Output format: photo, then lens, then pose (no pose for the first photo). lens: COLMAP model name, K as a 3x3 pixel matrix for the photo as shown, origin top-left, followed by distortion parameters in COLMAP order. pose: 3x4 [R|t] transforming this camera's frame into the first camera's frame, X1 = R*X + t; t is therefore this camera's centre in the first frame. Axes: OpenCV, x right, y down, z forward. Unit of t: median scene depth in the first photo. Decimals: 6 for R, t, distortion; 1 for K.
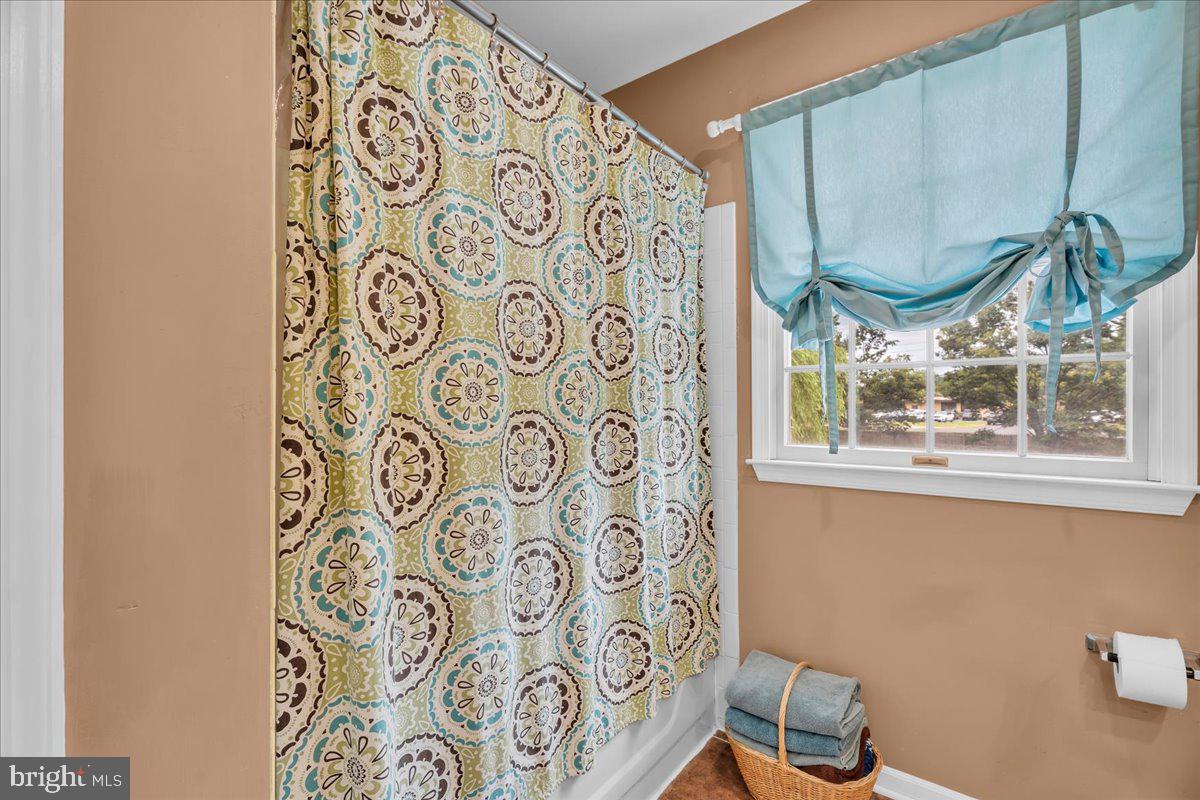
lens RADIAL K [[530.8, 0, 597.1], [0, 530.8, 404.7], [0, 0, 1]] dist [0.000053, -0.000008]
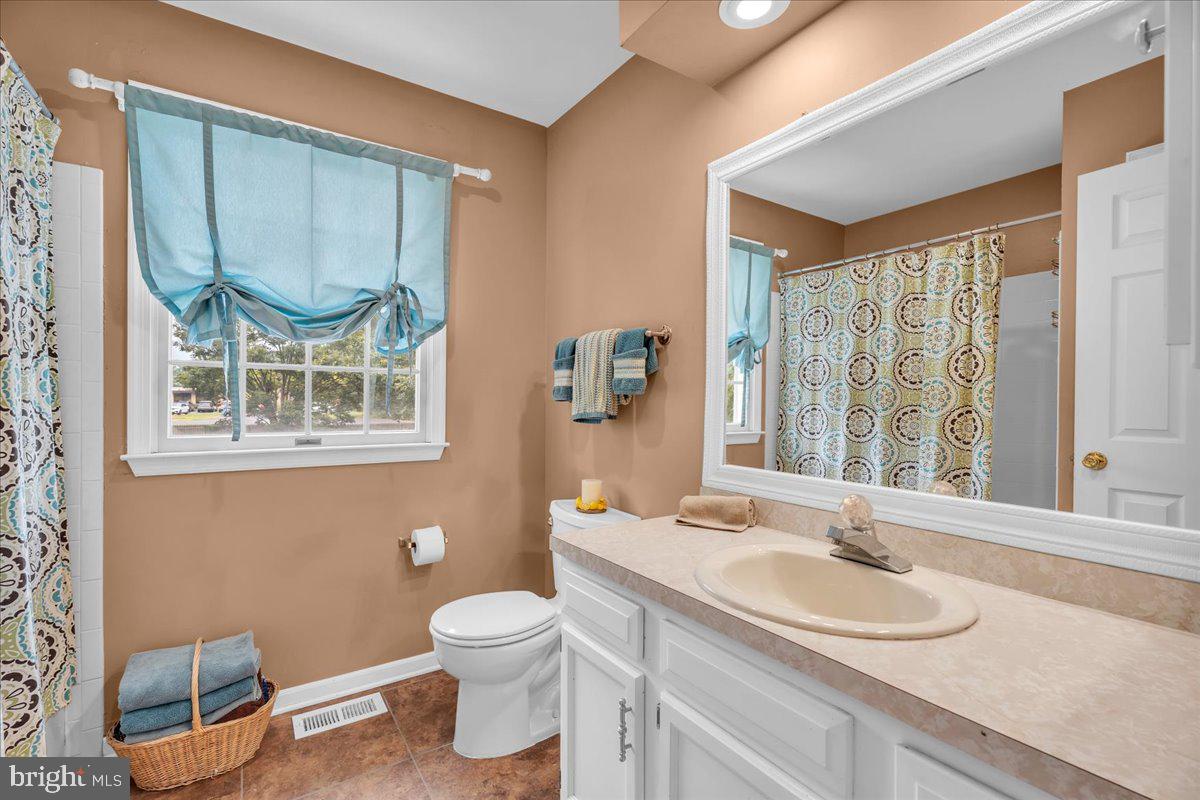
lens RADIAL K [[530.8, 0, 597.1], [0, 530.8, 404.7], [0, 0, 1]] dist [0.000053, -0.000008]
pose [[0.329560, -0.002217, 0.944132, -0.374689], [-0.013783, 0.999879, 0.007159, -0.004458], [-0.944034, -0.015372, 0.329490, -0.107609]]
